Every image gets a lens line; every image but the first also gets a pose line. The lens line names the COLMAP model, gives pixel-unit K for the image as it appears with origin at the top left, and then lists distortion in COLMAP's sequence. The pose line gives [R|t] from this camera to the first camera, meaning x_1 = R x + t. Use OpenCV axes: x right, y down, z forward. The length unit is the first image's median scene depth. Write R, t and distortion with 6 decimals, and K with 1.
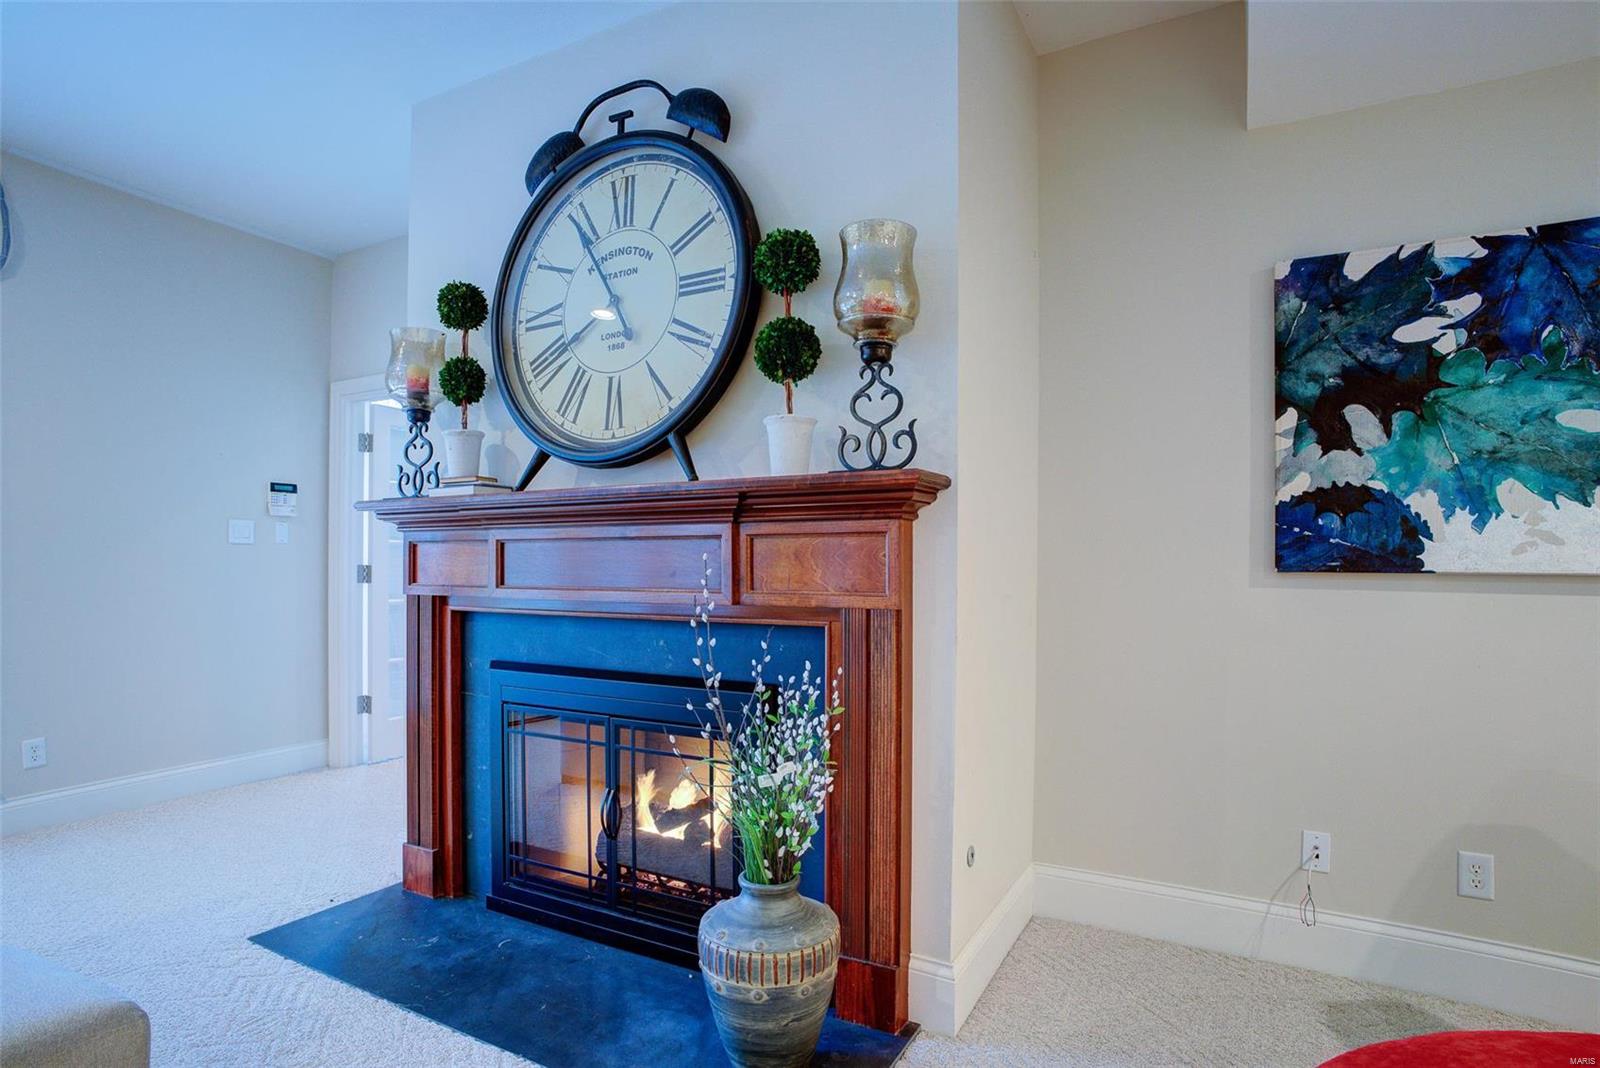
lens RADIAL K [[830.8, 0, 792.9], [0, 830.8, 568.7], [0, 0, 1]] dist [-0.046086, 0.007900]
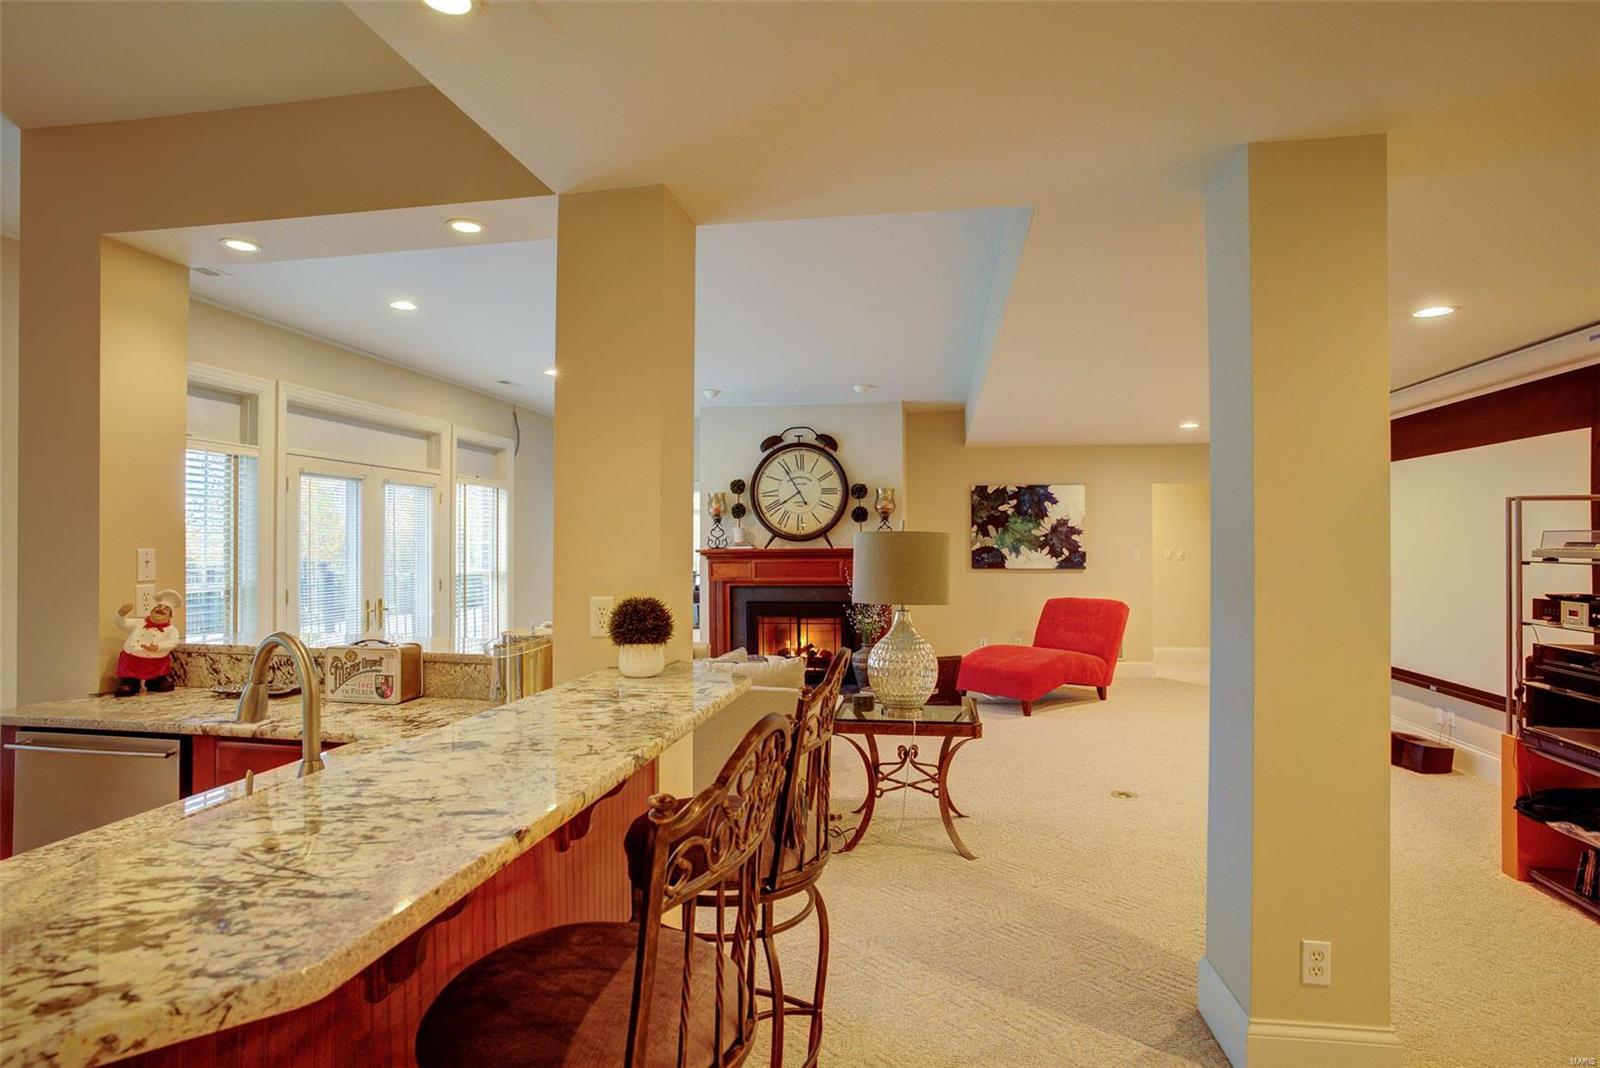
lens RADIAL K [[830.8, 0, 791.2], [0, 830.8, 538.0], [0, 0, 1]] dist [-0.046086, 0.007900]
pose [[0.947188, -0.007057, 0.320600, -1.451167], [0.013257, 0.999765, -0.017160, -0.084081], [-0.320403, 0.020504, 0.947059, -2.400749]]
